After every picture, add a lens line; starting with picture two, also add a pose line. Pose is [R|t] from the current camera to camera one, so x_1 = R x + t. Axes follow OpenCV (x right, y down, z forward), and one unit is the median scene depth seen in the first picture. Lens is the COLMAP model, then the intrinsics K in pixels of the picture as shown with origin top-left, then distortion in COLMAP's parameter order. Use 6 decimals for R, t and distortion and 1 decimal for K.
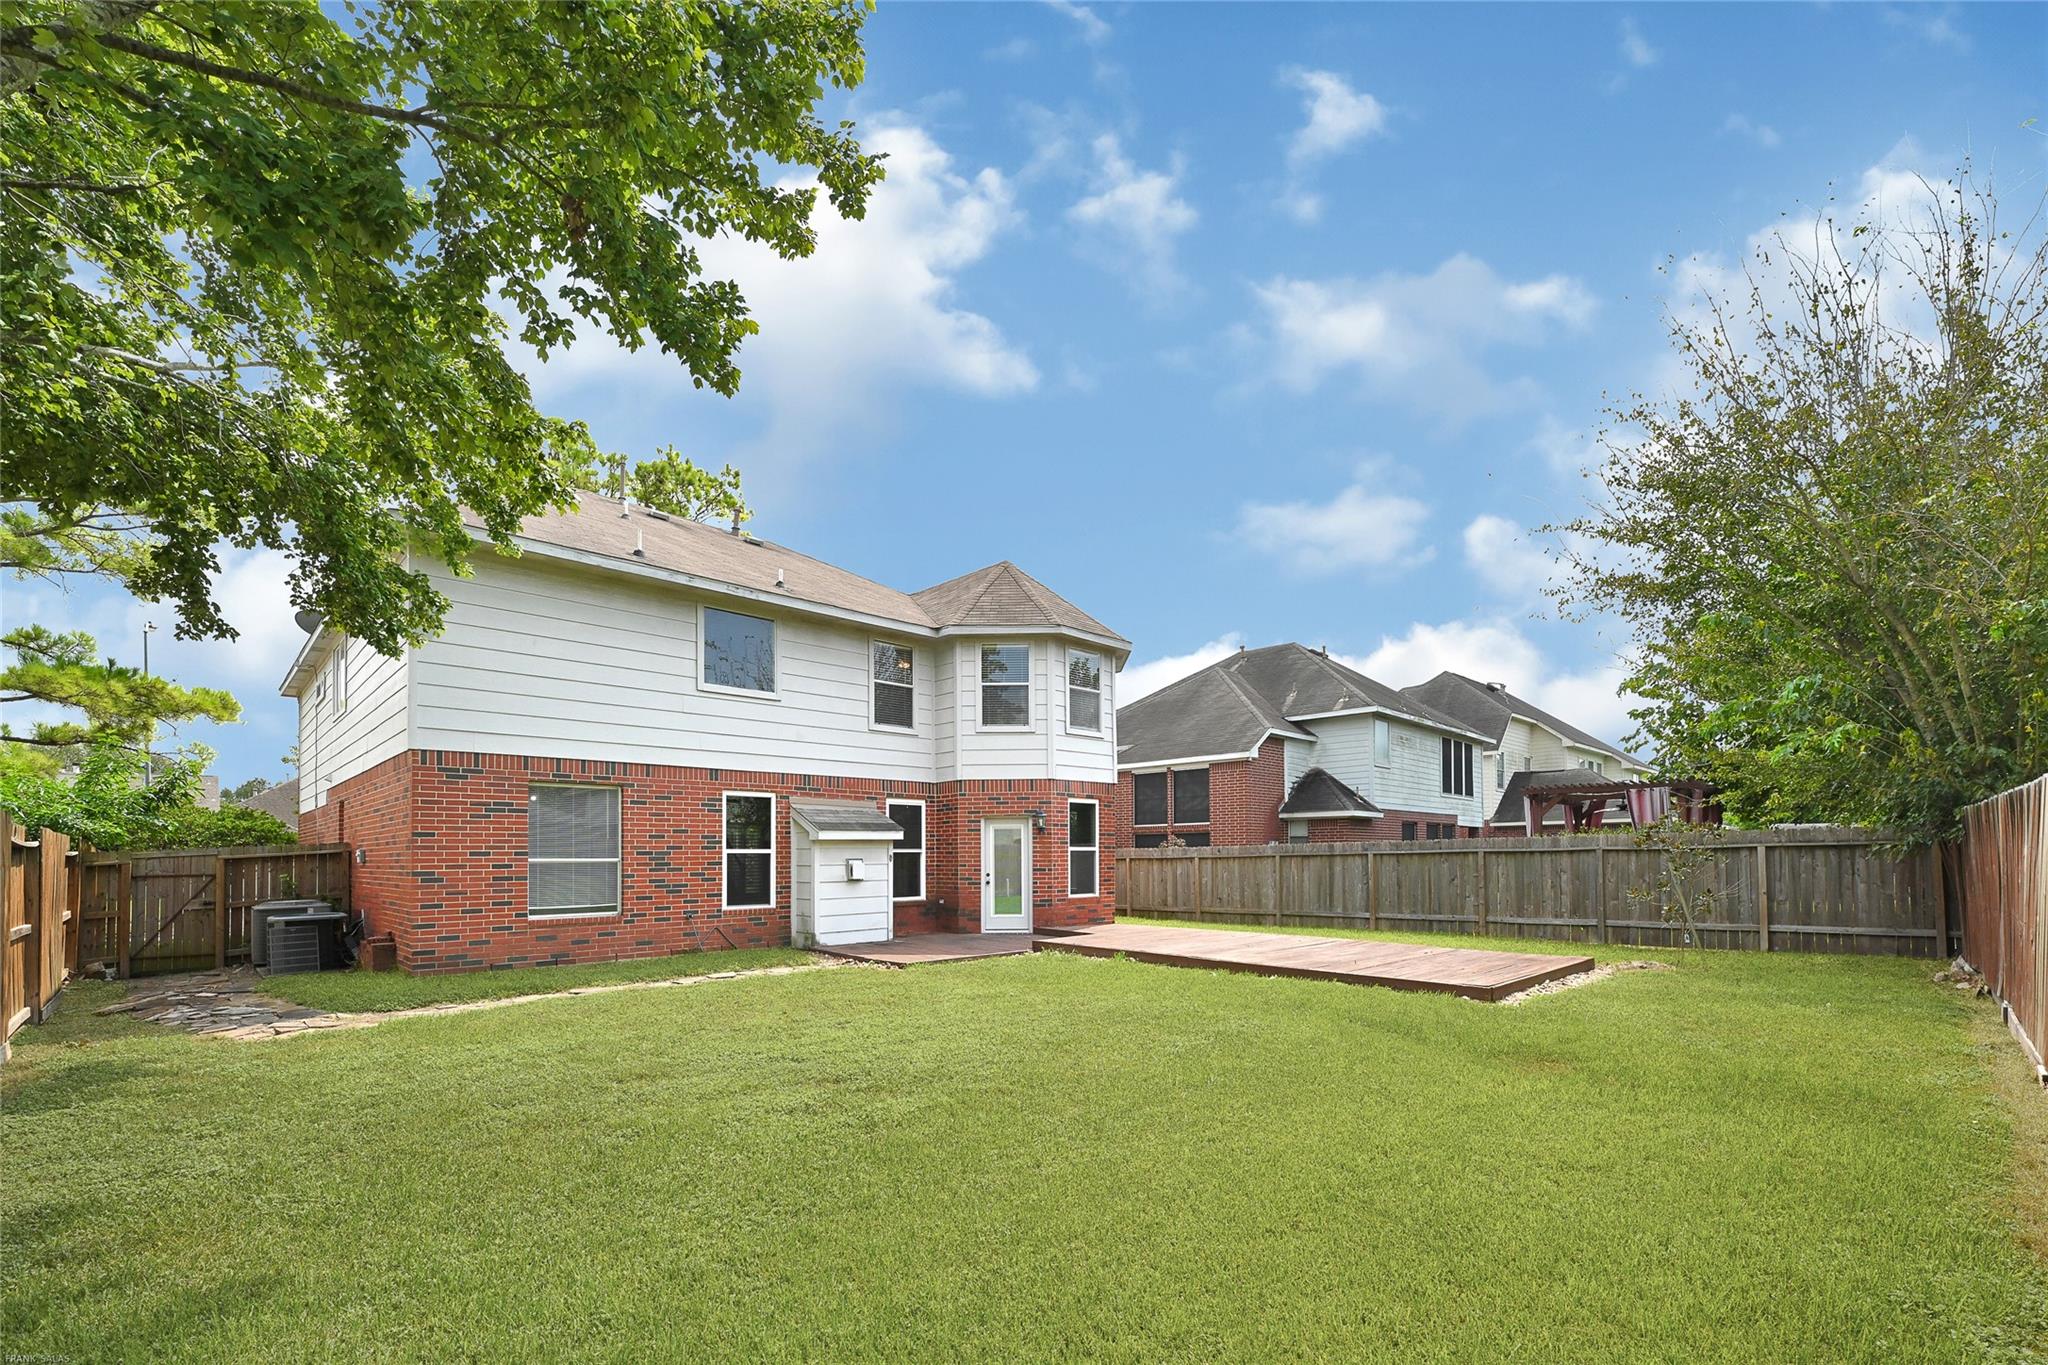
lens RADIAL K [[871.5, 0, 1024.0], [0, 871.5, 682.5], [0, 0, 1]] dist [0.000541, 0.000081]
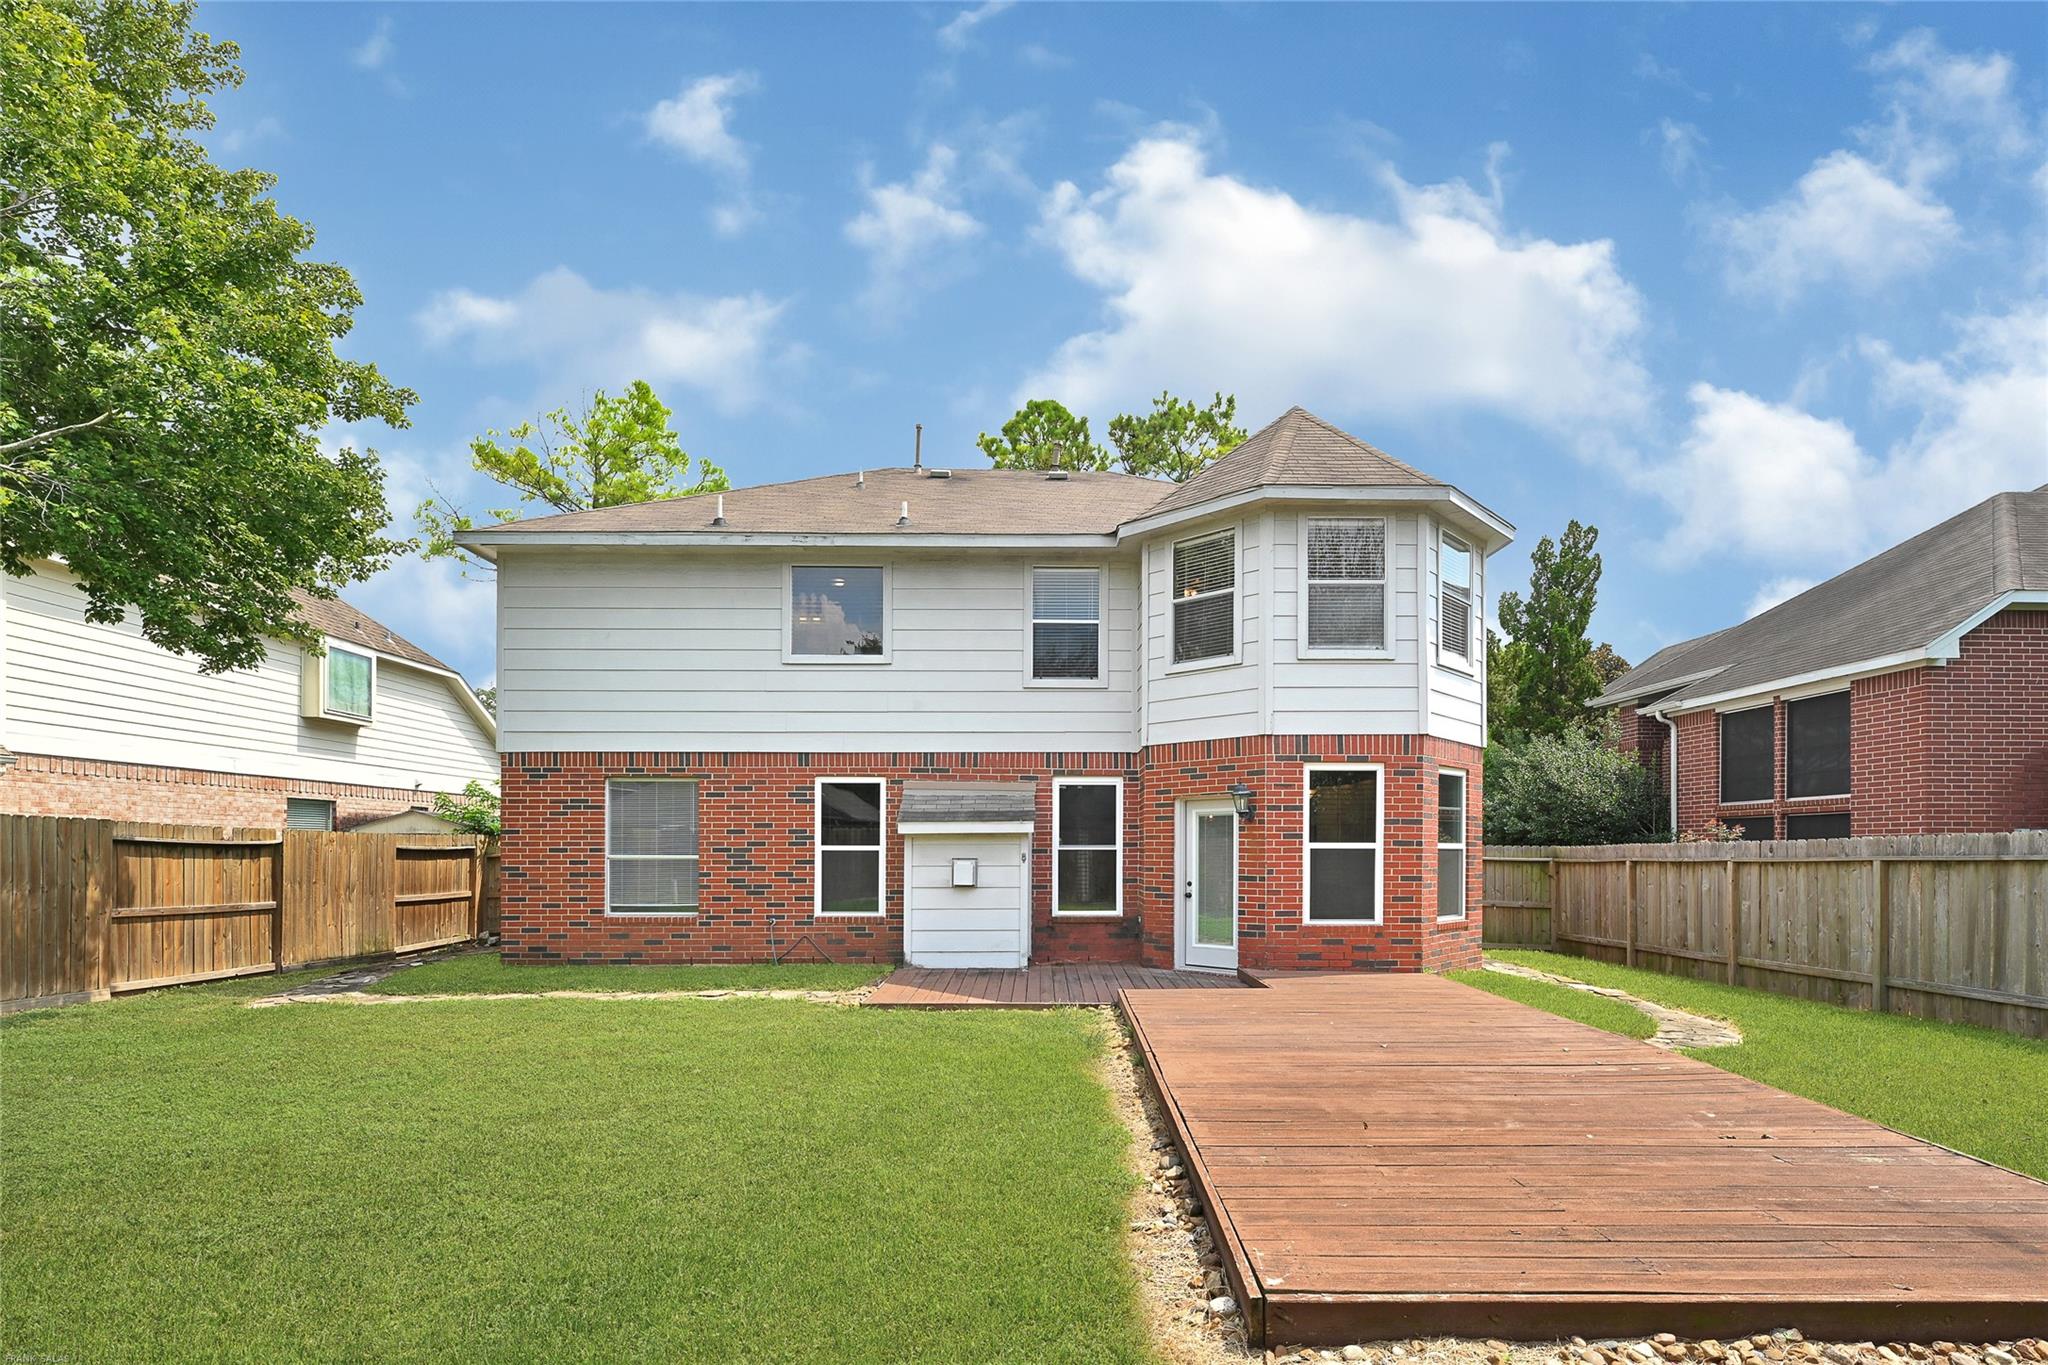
lens RADIAL K [[982.4, 0, 1028.4], [0, 982.4, 720.8], [0, 0, 1]] dist [-0.001531, -0.000855]
pose [[0.725410, -0.083205, -0.683269, 0.400799], [0.129418, 0.991450, 0.016666, 0.069216], [0.676040, -0.100517, 0.729976, 0.385123]]
